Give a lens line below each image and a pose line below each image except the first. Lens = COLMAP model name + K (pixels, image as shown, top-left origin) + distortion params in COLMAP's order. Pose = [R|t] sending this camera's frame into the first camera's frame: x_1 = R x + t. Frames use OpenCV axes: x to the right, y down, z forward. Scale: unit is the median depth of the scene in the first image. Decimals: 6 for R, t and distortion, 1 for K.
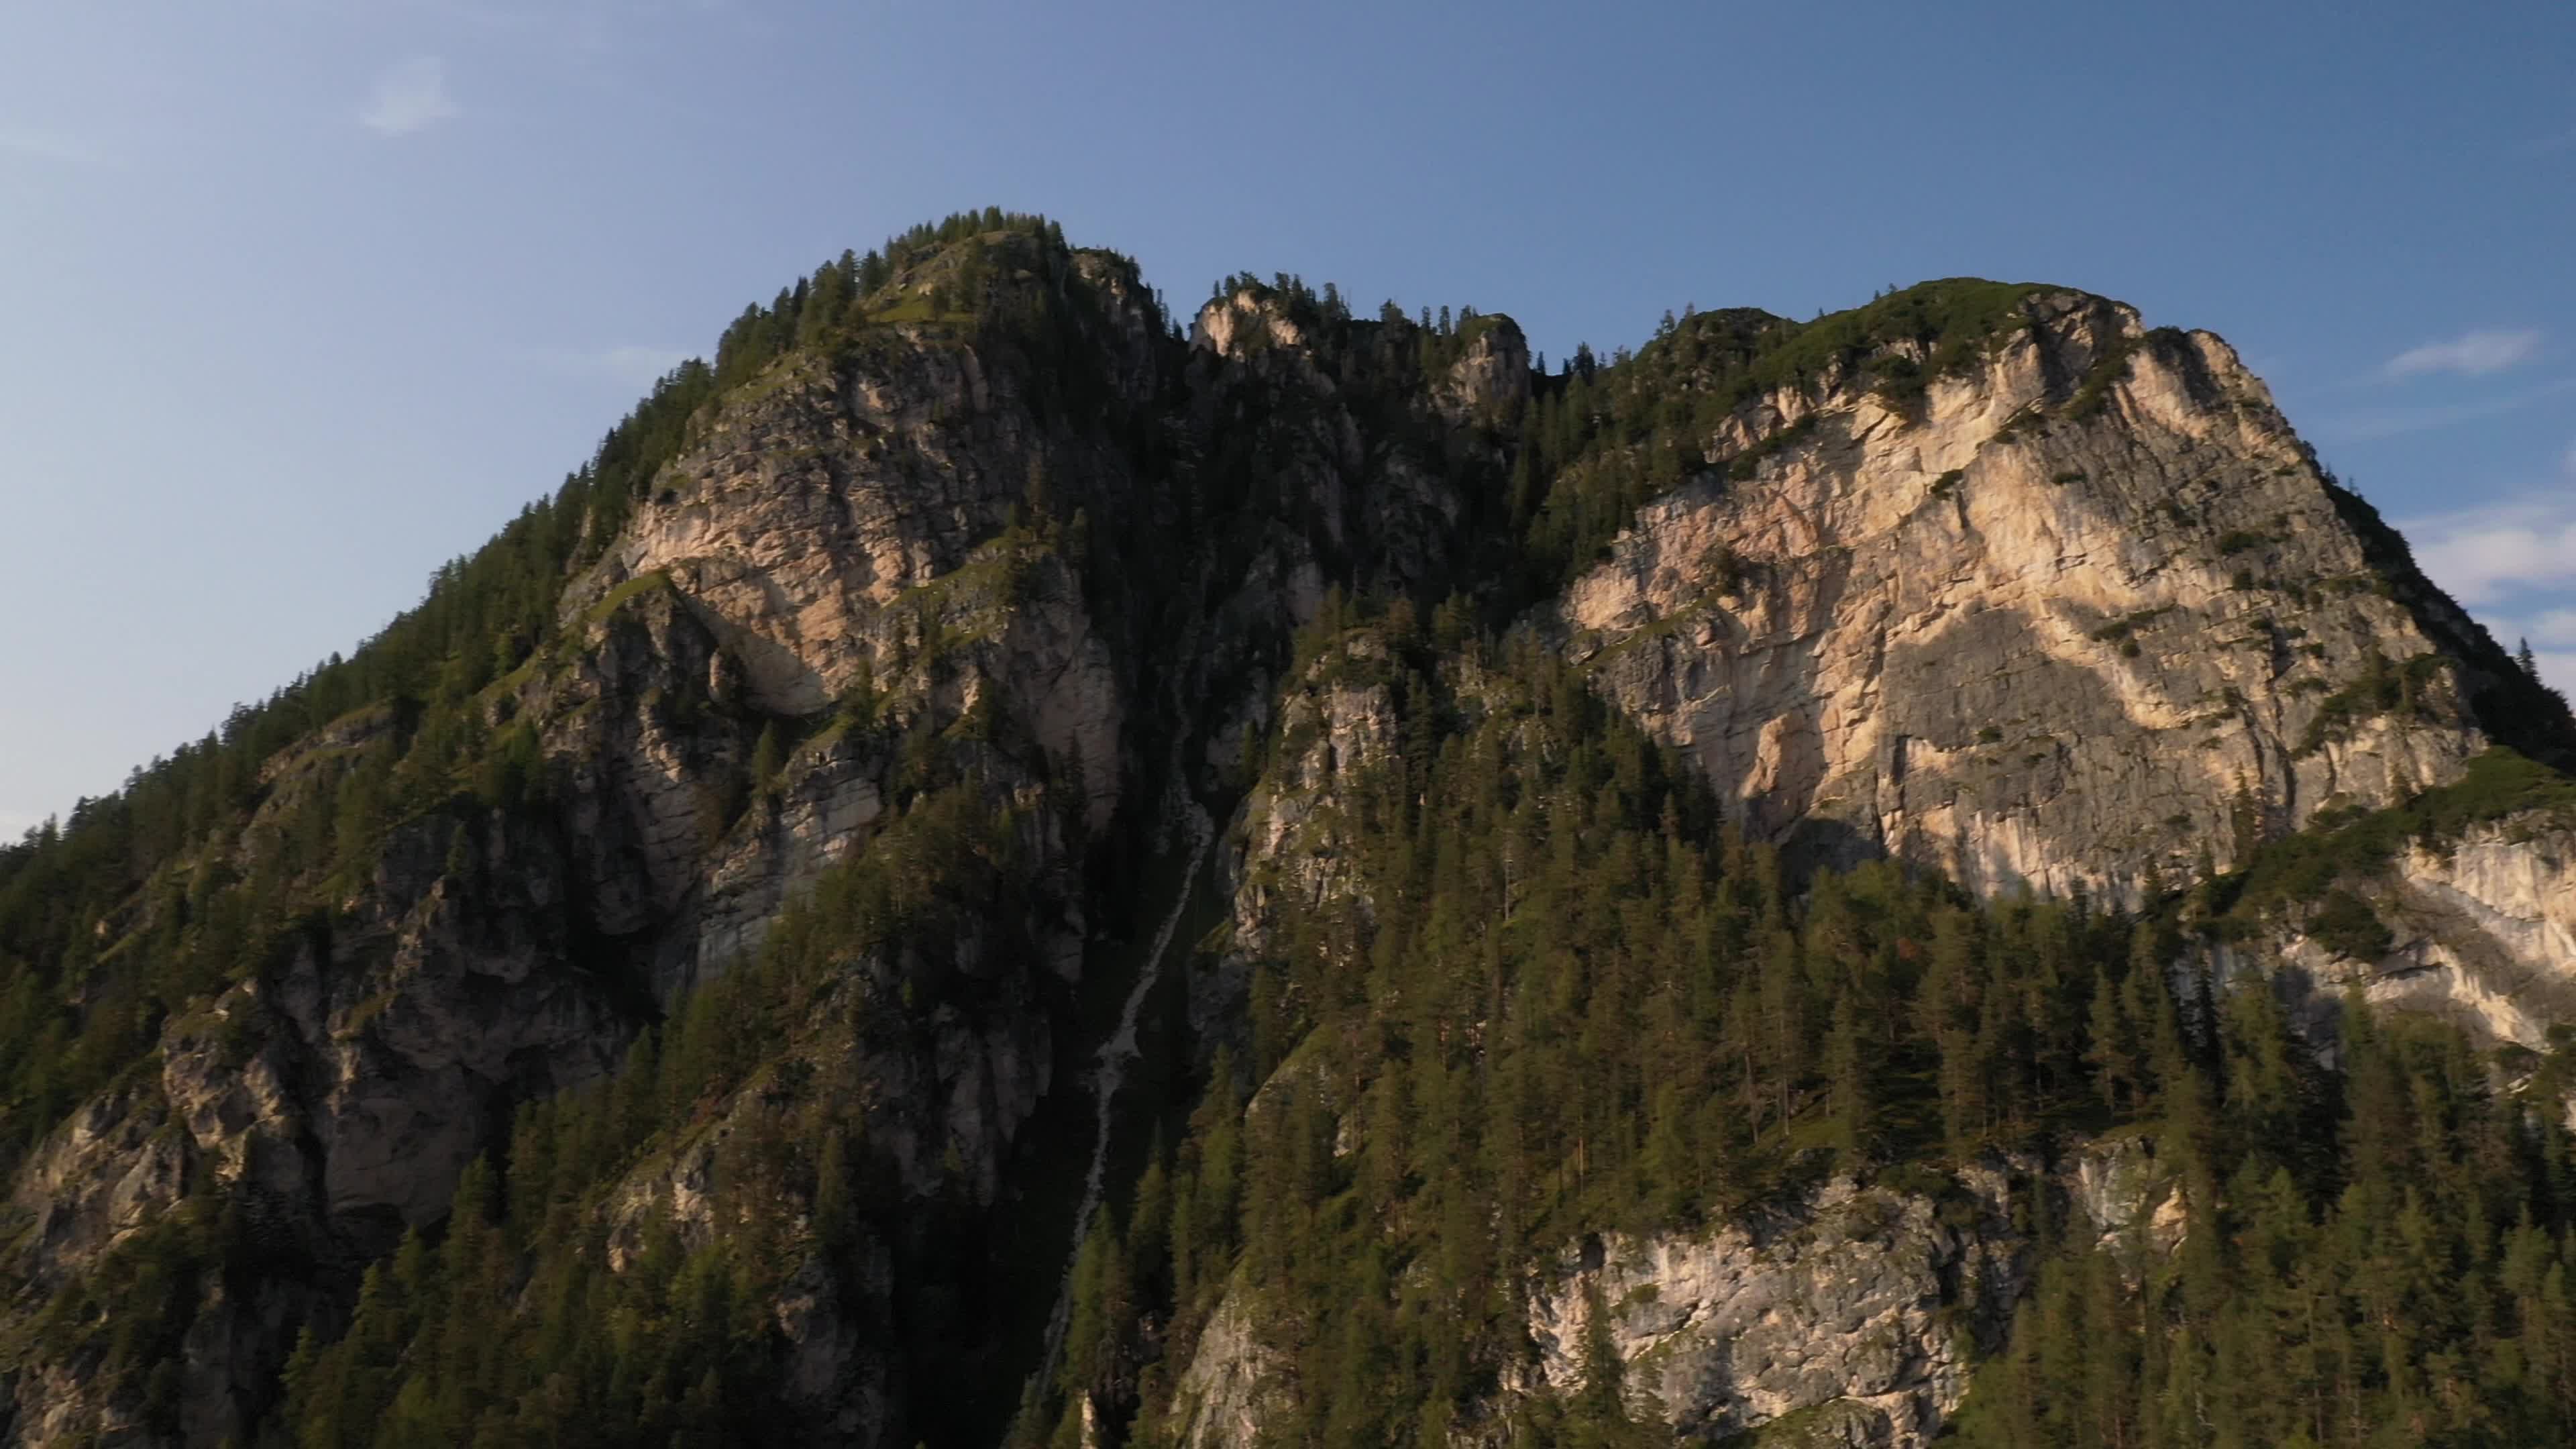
lens RADIAL K [[2113.7, 0, 1288.0], [0, 2113.7, 724.5], [0, 0, 1]] dist [-0.000762, 0.002666]
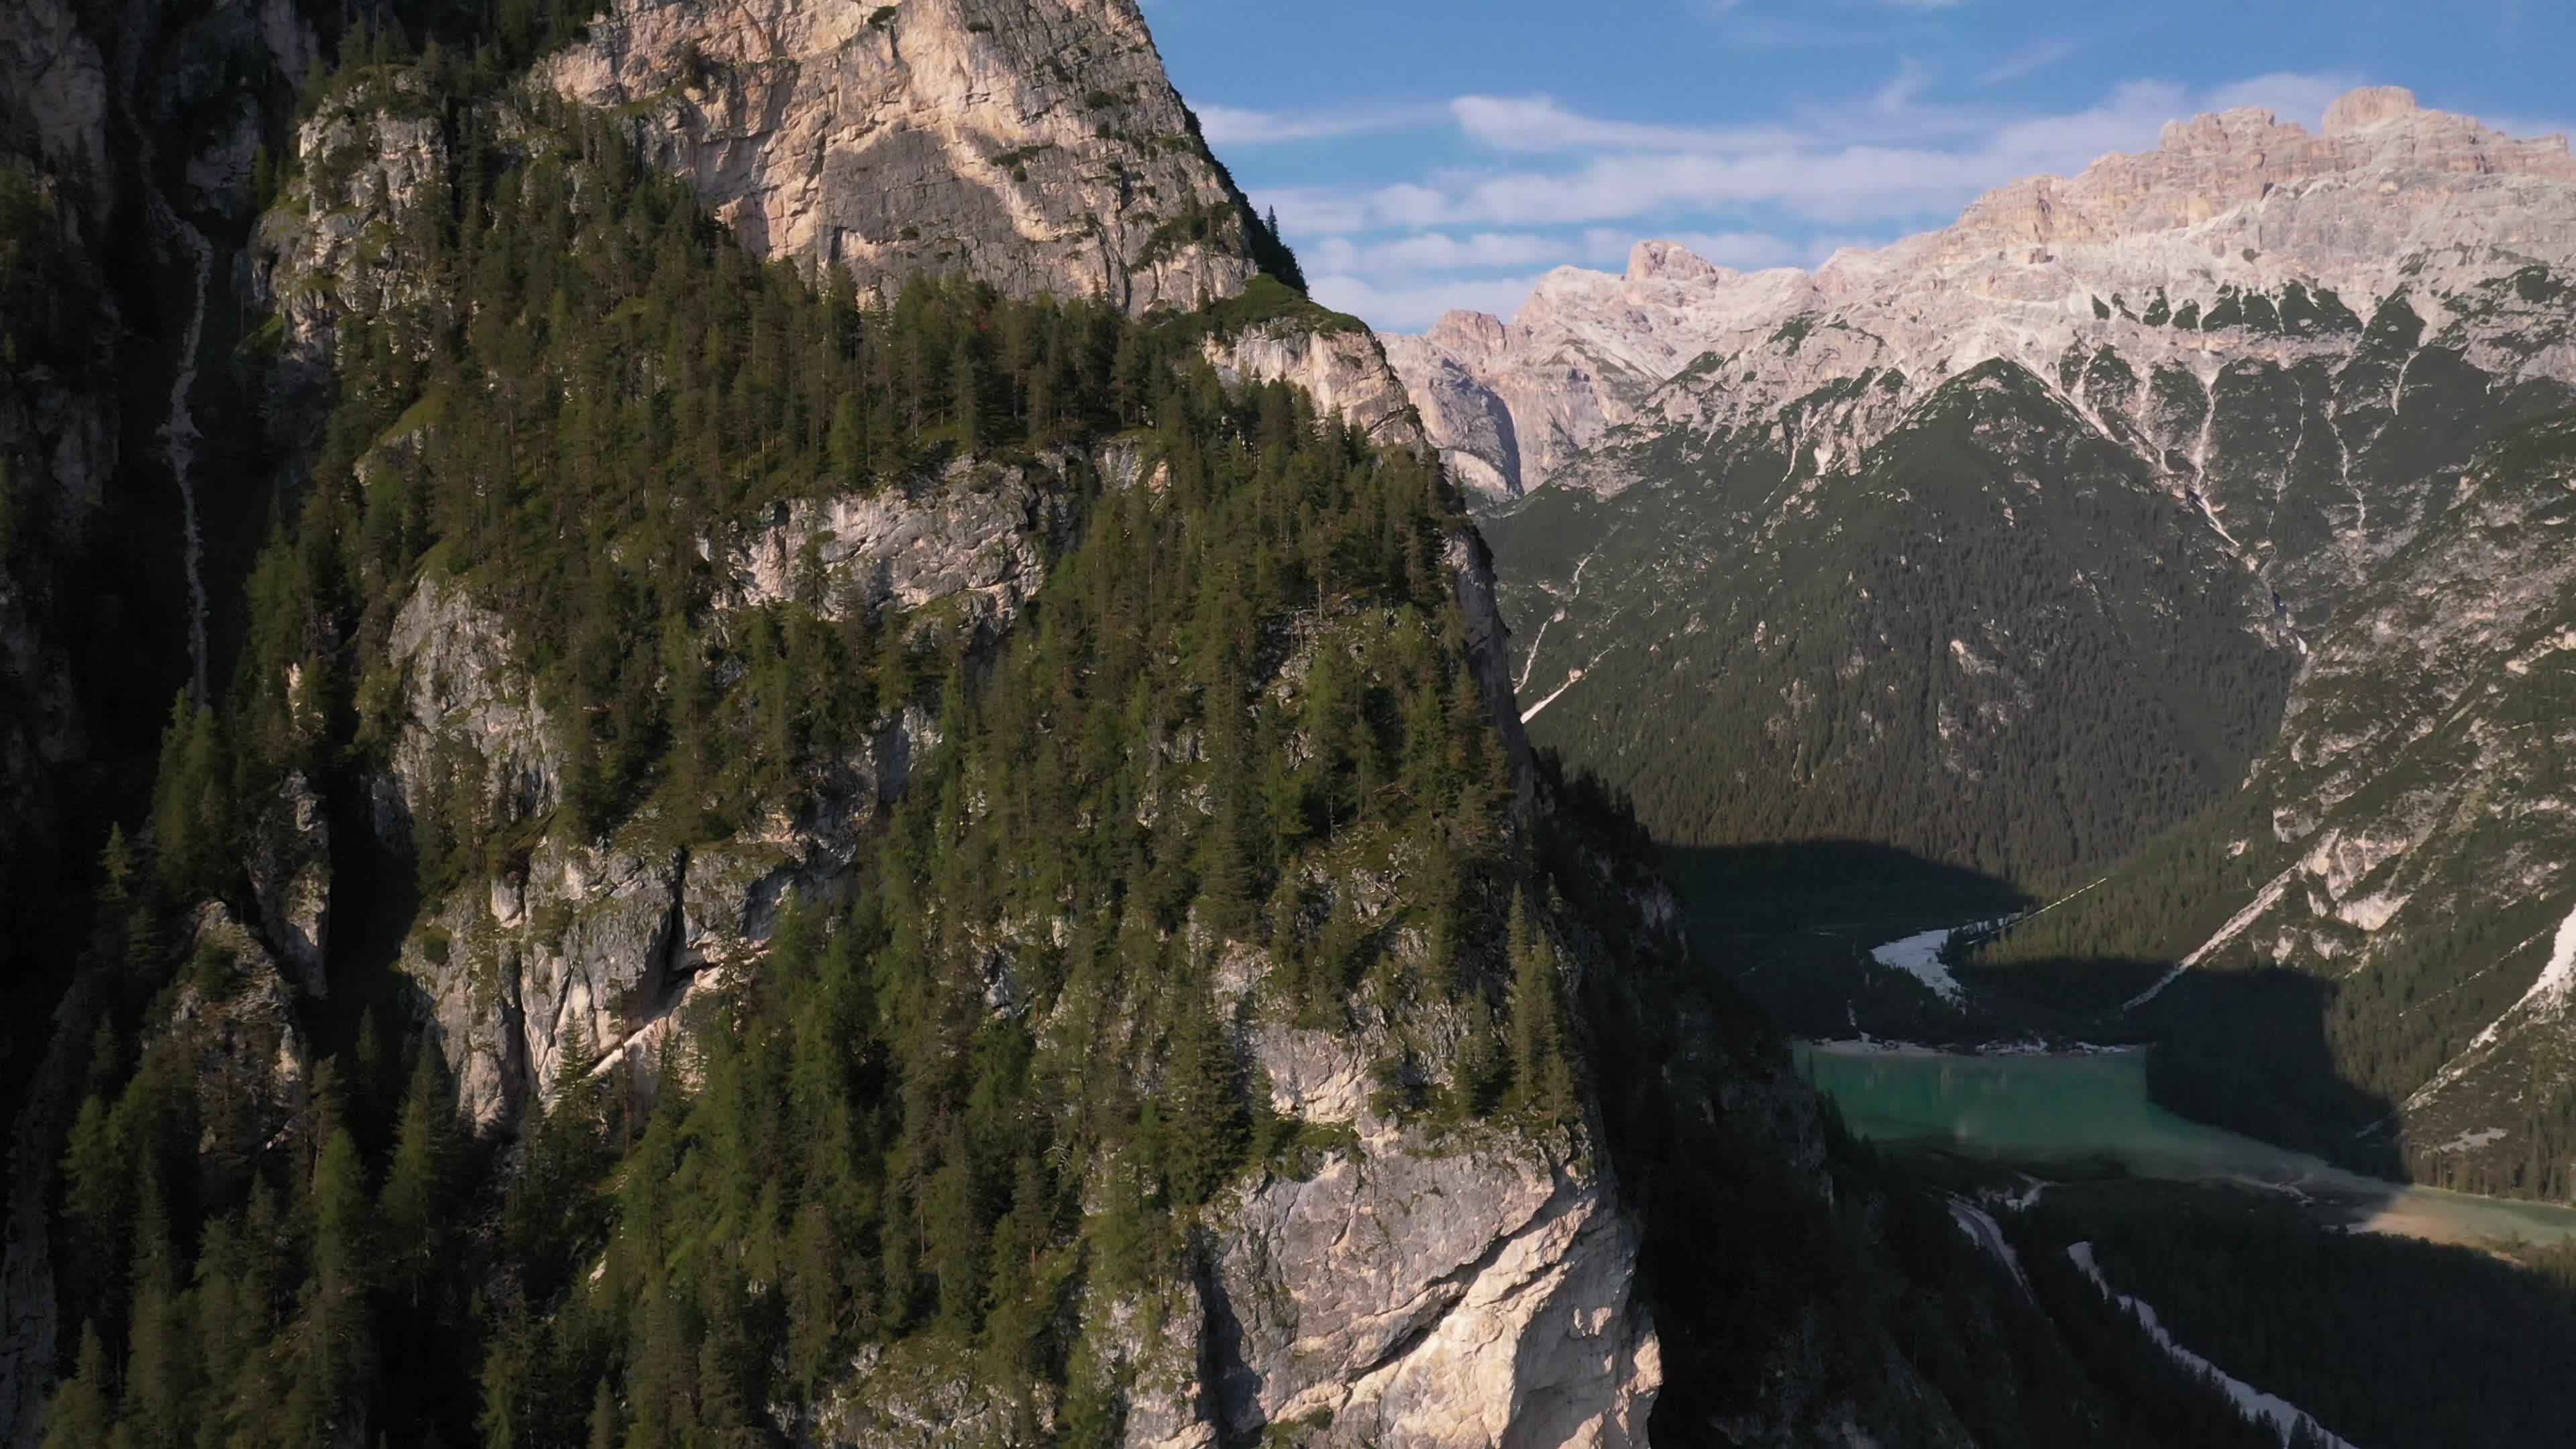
lens RADIAL K [[2113.7, 0, 1288.0], [0, 2113.7, 724.5], [0, 0, 1]] dist [-0.000762, 0.002666]
pose [[0.832307, -0.022452, 0.553860, -0.180471], [-0.089218, 0.980727, 0.173826, 0.053724], [-0.547088, -0.194091, 0.814262, -0.189087]]
